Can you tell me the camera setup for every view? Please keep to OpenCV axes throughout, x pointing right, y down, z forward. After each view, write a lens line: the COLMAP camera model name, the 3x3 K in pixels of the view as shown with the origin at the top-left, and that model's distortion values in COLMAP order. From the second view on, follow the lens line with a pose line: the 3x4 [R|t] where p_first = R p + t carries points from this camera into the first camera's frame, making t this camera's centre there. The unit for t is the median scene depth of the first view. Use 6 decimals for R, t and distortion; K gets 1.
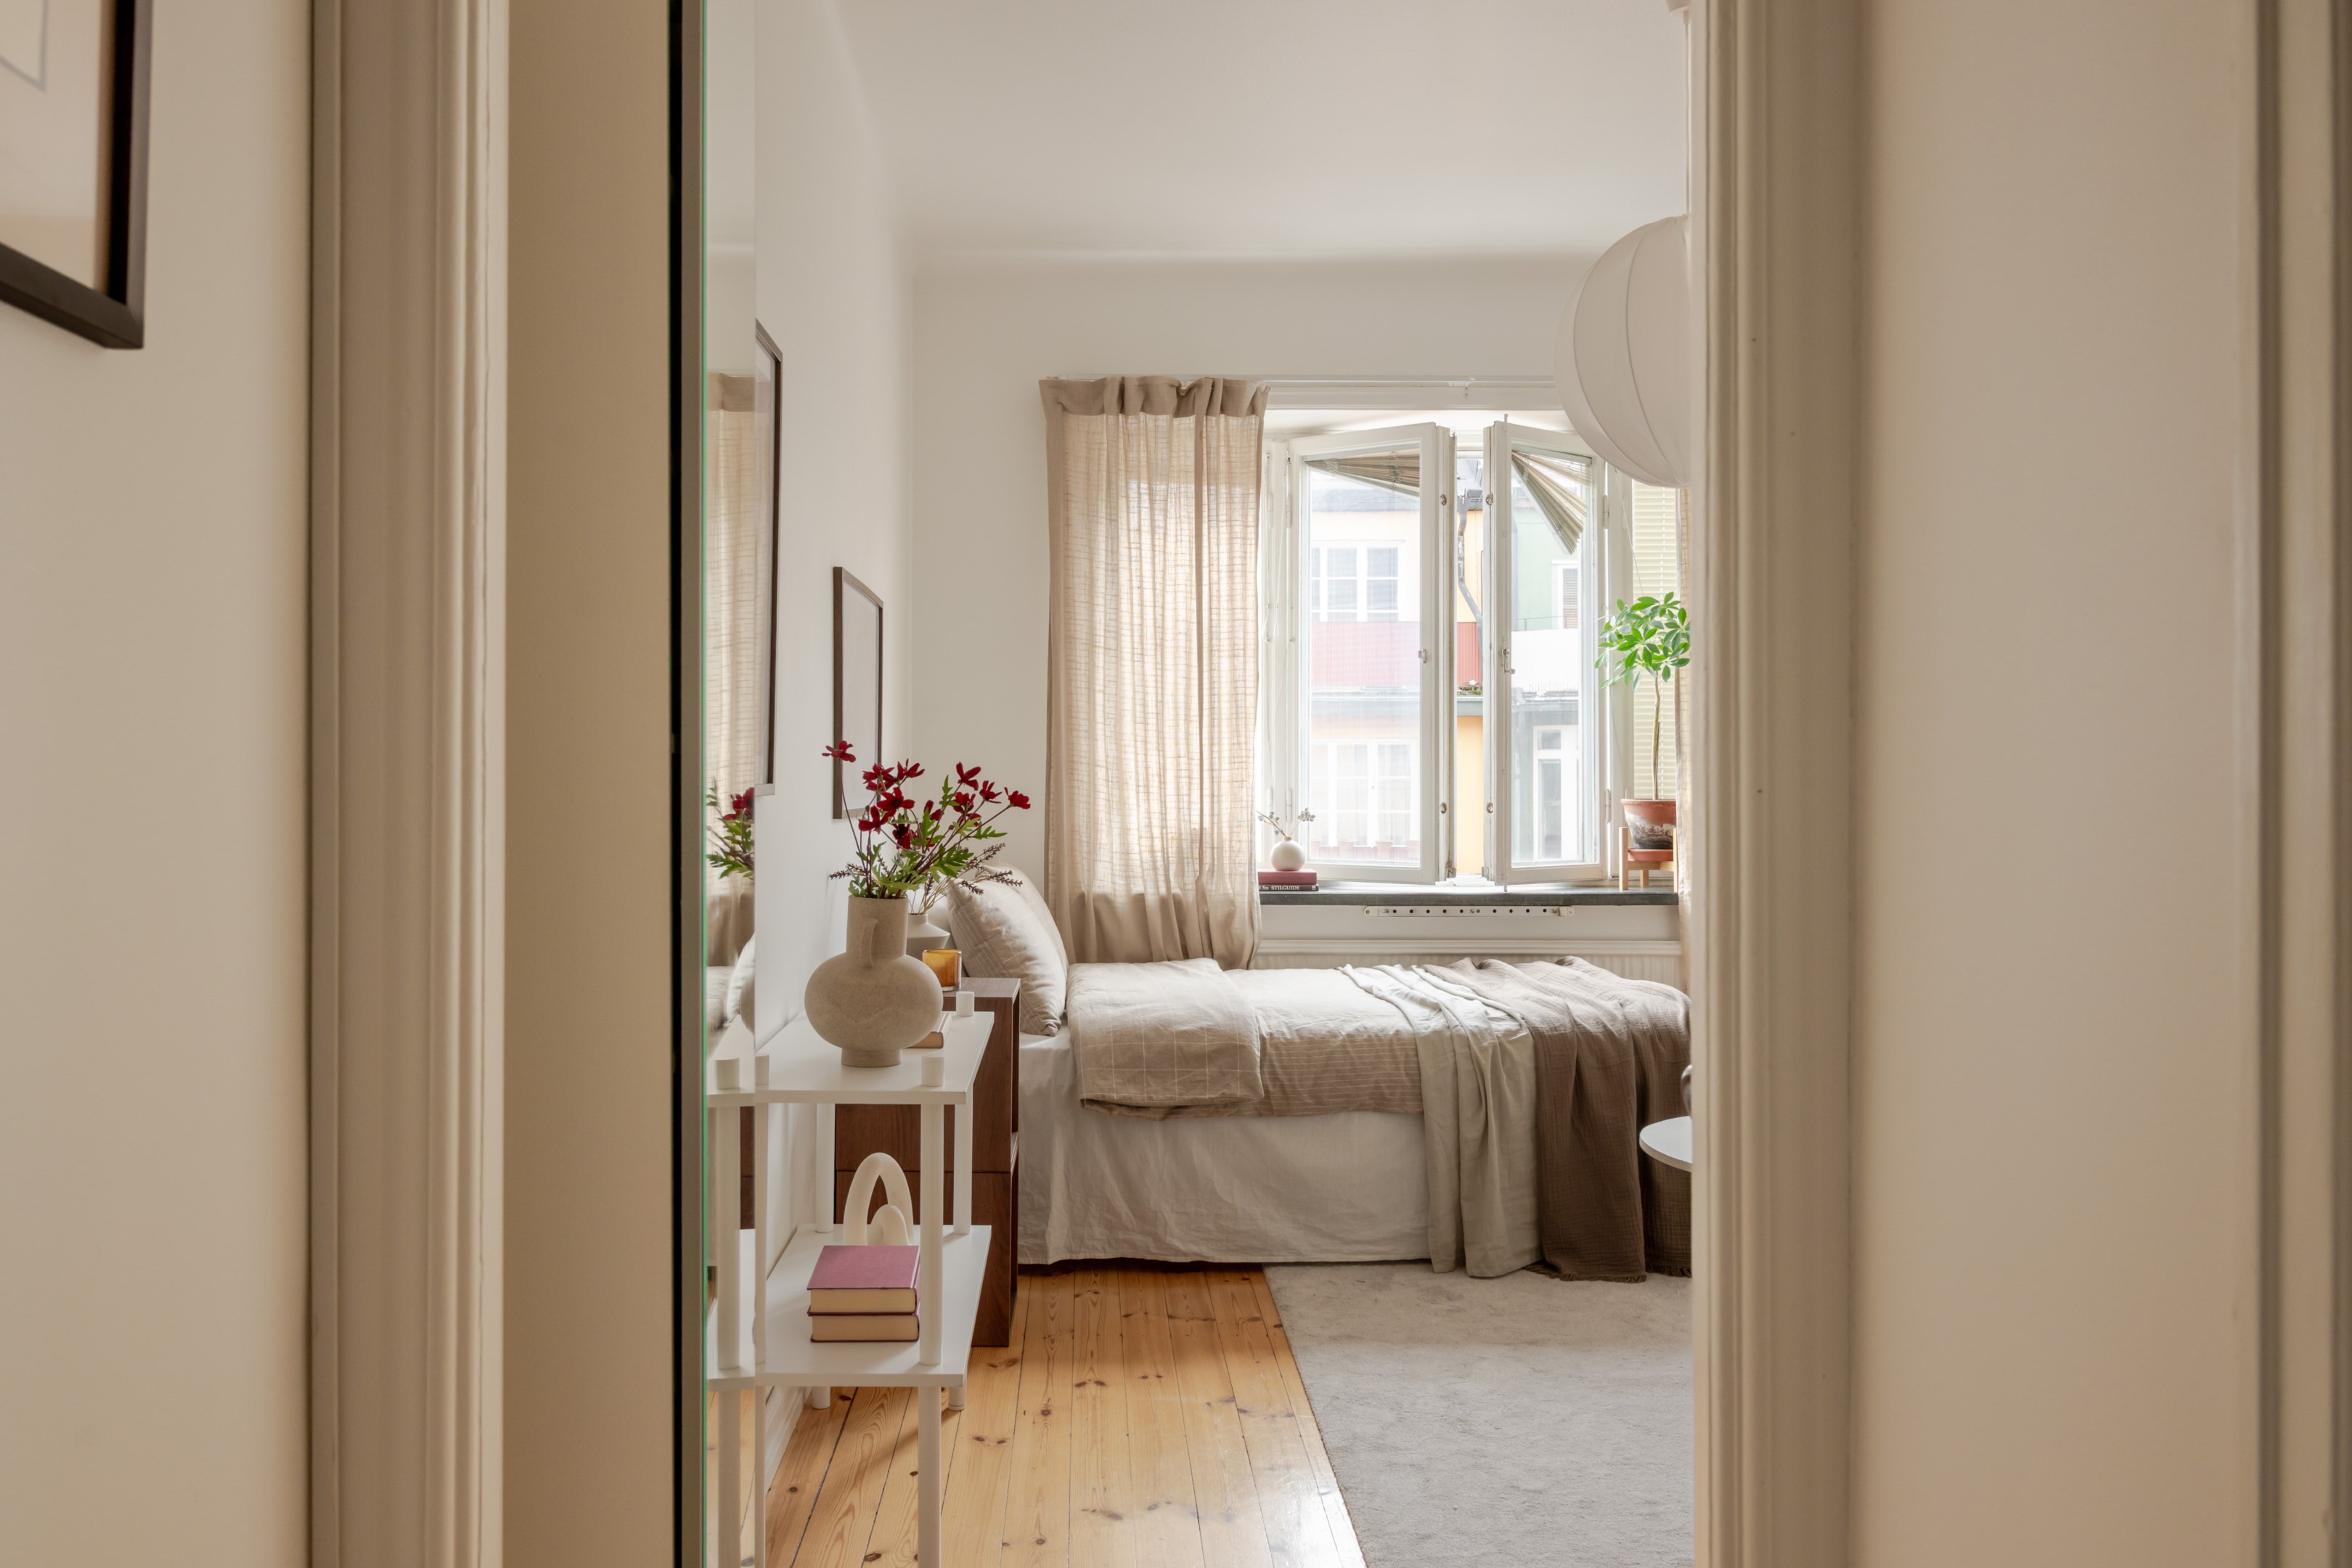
lens RADIAL K [[1811.7, 0, 1055.3], [0, 1811.7, 774.8], [0, 0, 1]] dist [-0.035149, -0.002564]
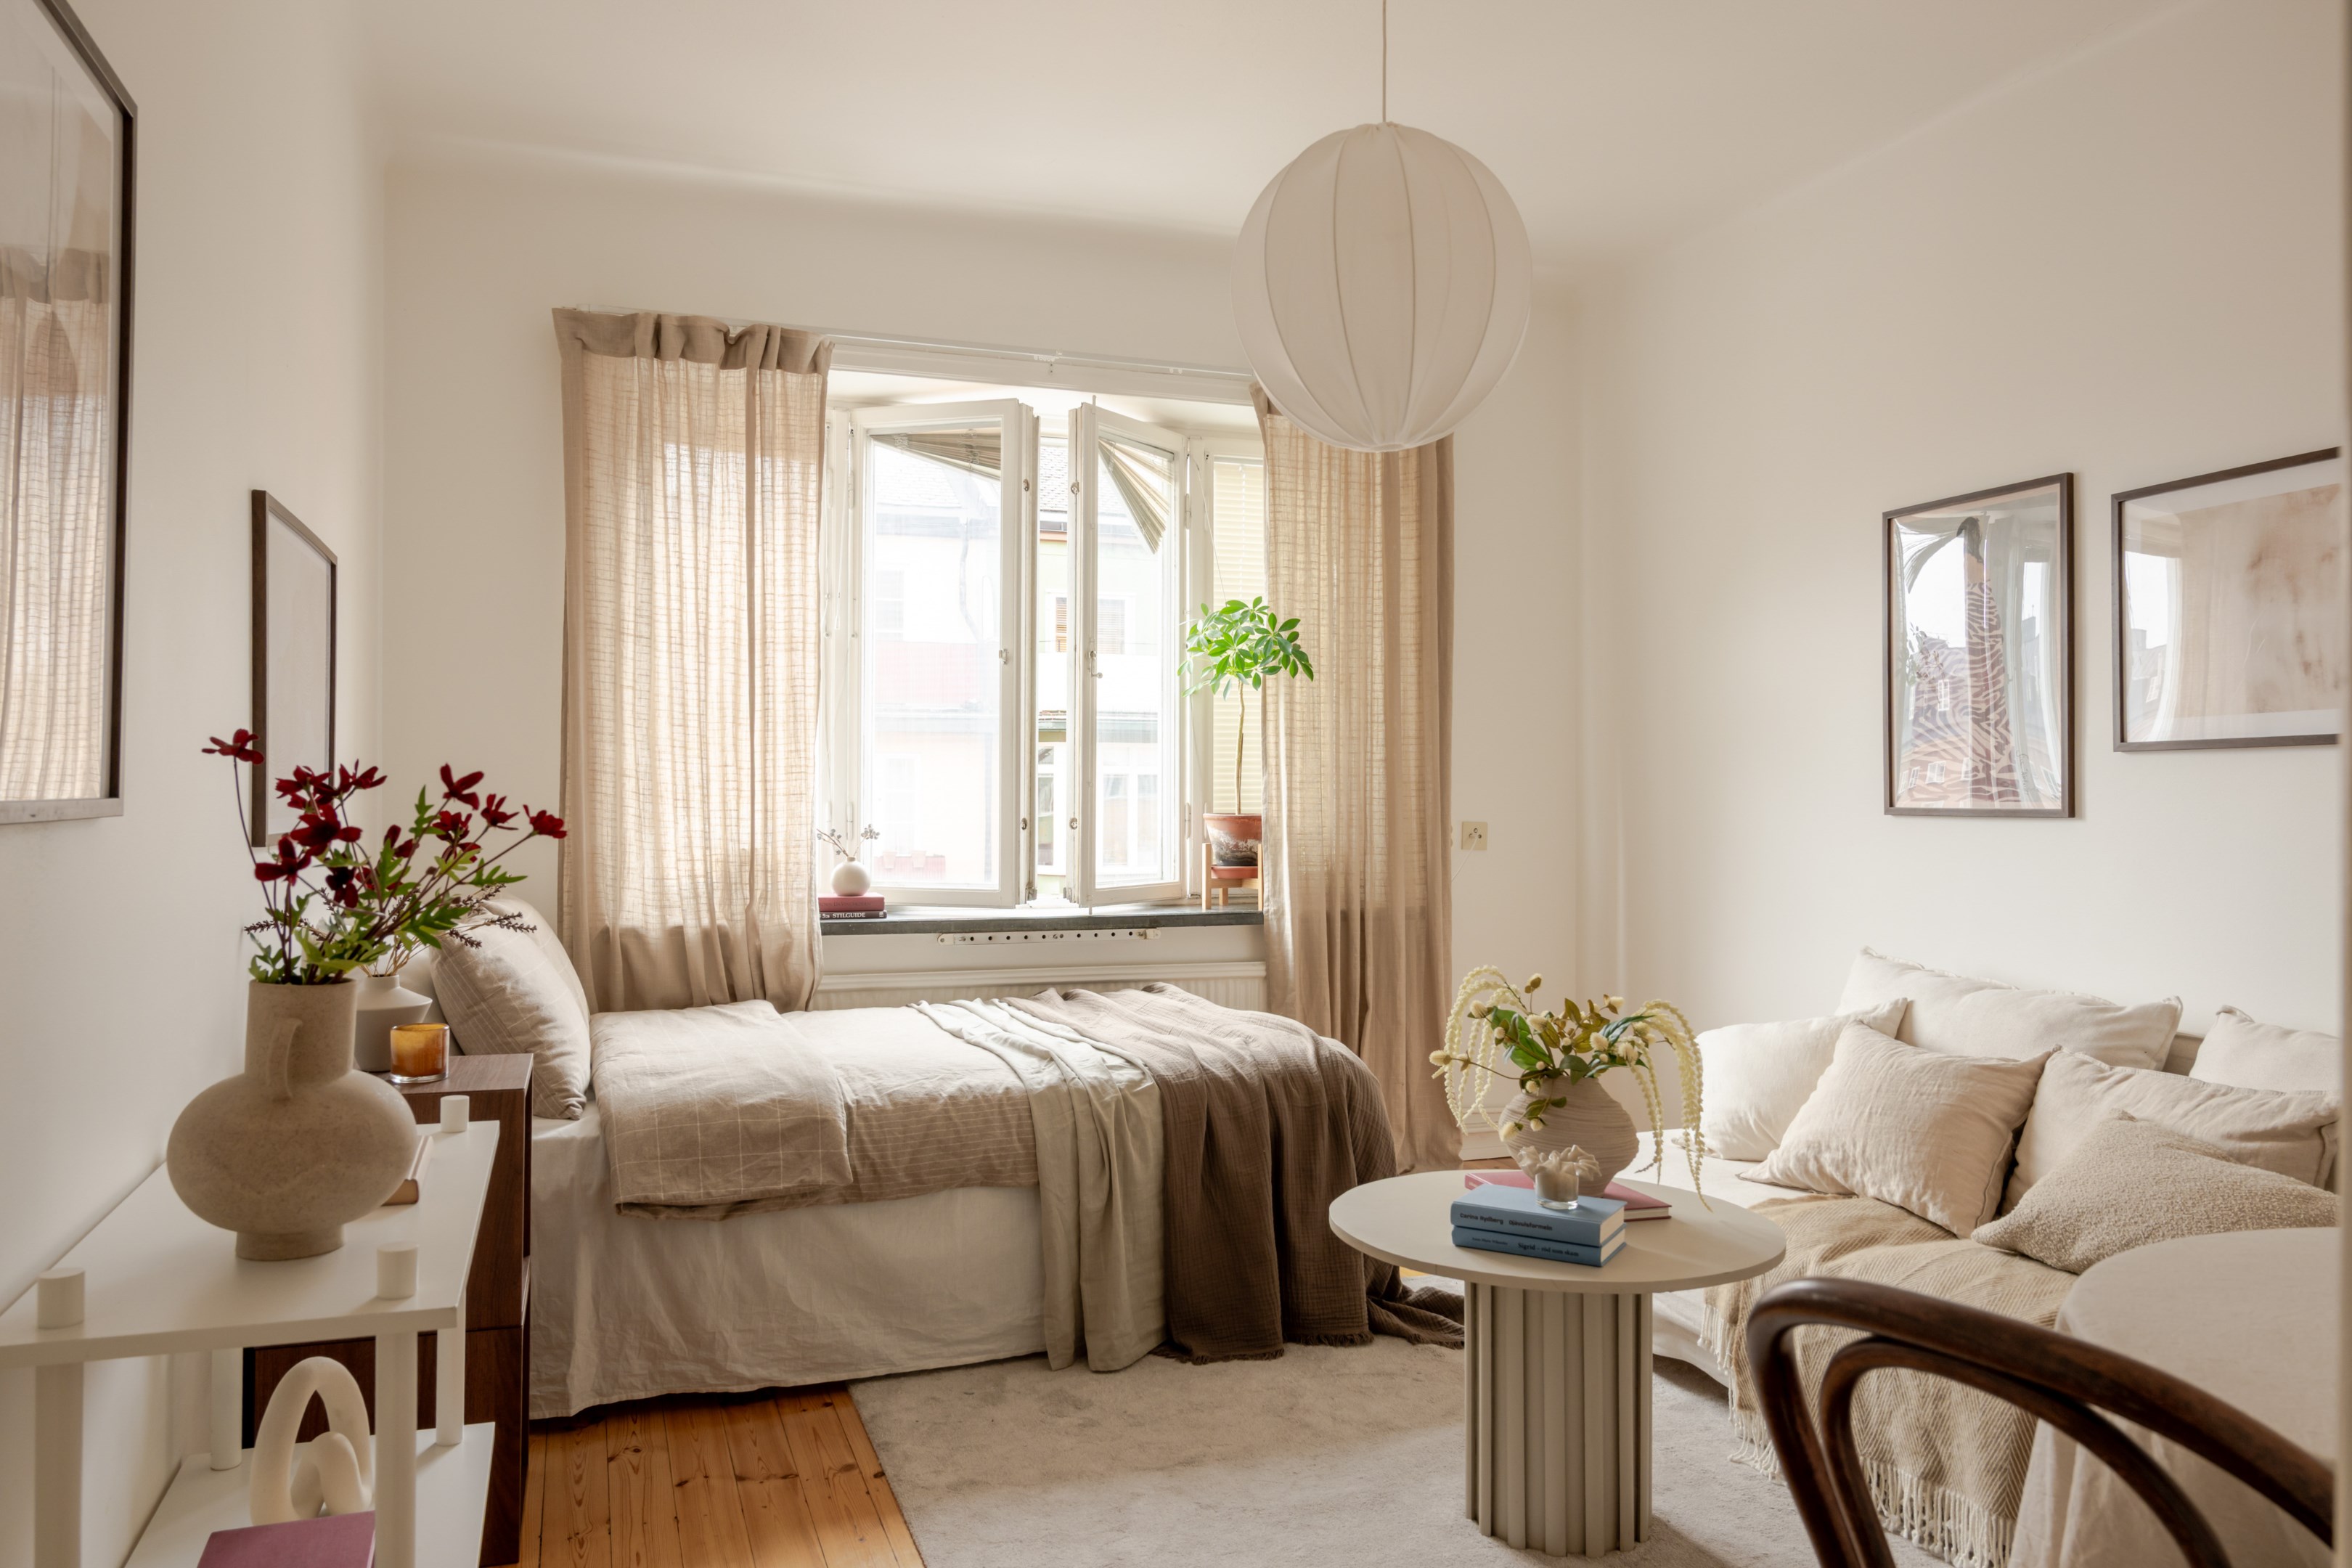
lens RADIAL K [[1682.8, 0, 1186.1], [0, 1682.8, 793.8], [0, 0, 1]] dist [-0.011080, 0.007444]
pose [[0.935385, 0.001601, 0.353626, -0.009484], [-0.002903, 0.999991, 0.003152, 0.000323], [-0.353618, -0.003975, 0.935381, 0.184243]]
